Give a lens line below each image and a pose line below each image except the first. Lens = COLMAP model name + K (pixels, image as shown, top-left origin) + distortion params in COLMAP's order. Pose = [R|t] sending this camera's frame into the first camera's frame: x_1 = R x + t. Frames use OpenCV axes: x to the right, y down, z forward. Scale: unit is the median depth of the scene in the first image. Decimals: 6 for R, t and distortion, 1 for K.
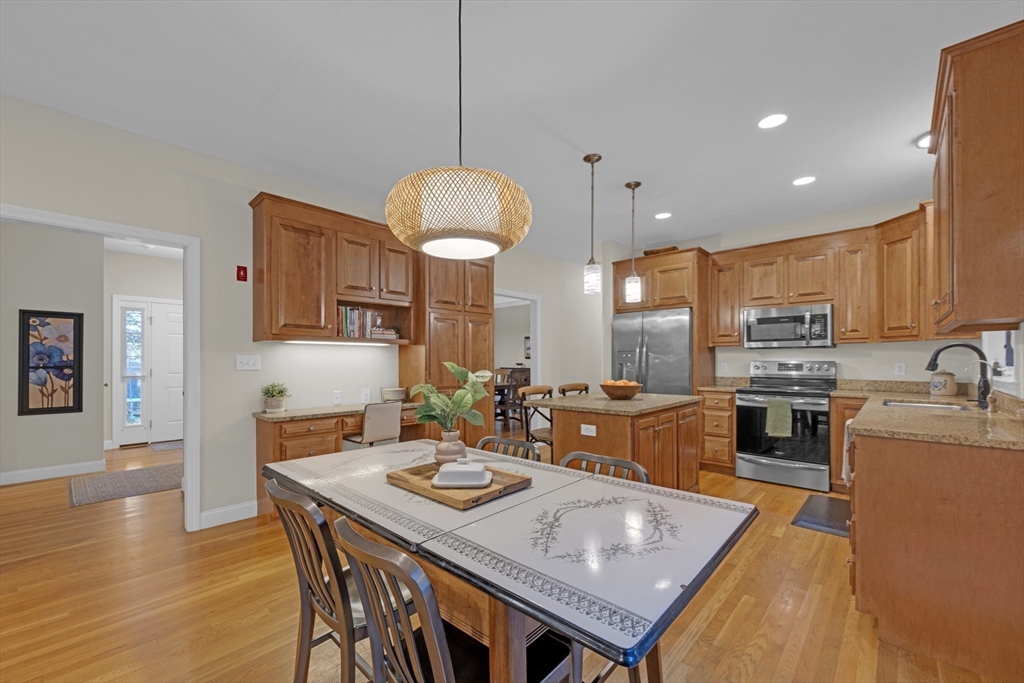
lens RADIAL K [[411.6, 0, 515.9], [0, 411.6, 359.1], [0, 0, 1]] dist [-0.002573, 0.000402]
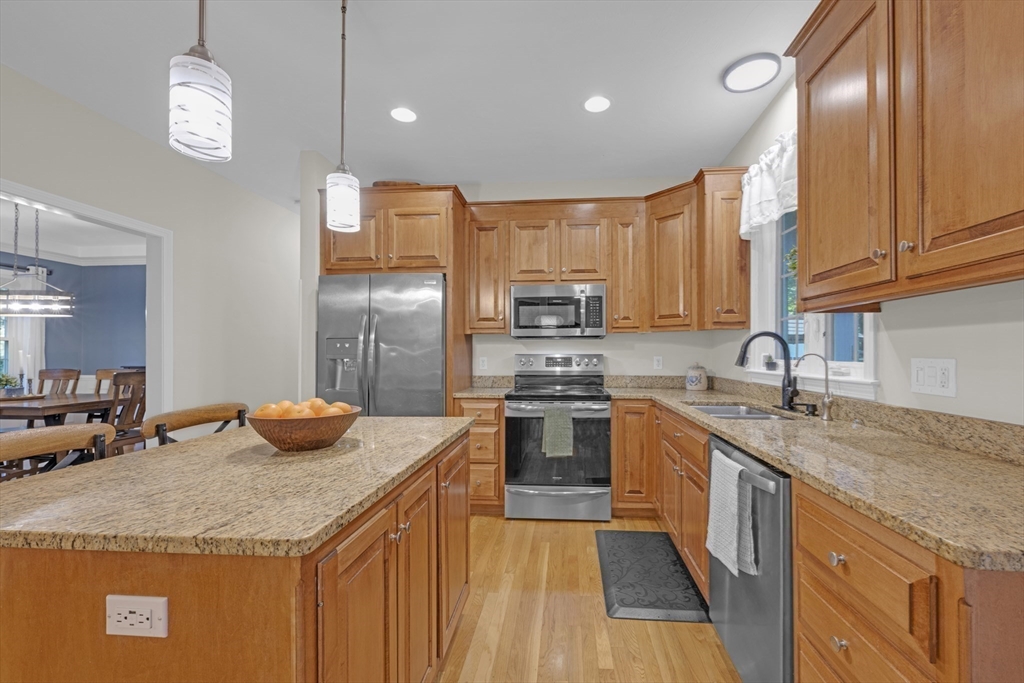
lens RADIAL K [[411.6, 0, 533.3], [0, 411.6, 352.1], [0, 0, 1]] dist [-0.002573, 0.000402]
pose [[0.788809, 0.002249, 0.614634, 0.137502], [-0.000377, 0.999995, -0.003175, 0.003029], [-0.614638, 0.002273, 0.788806, 0.408192]]
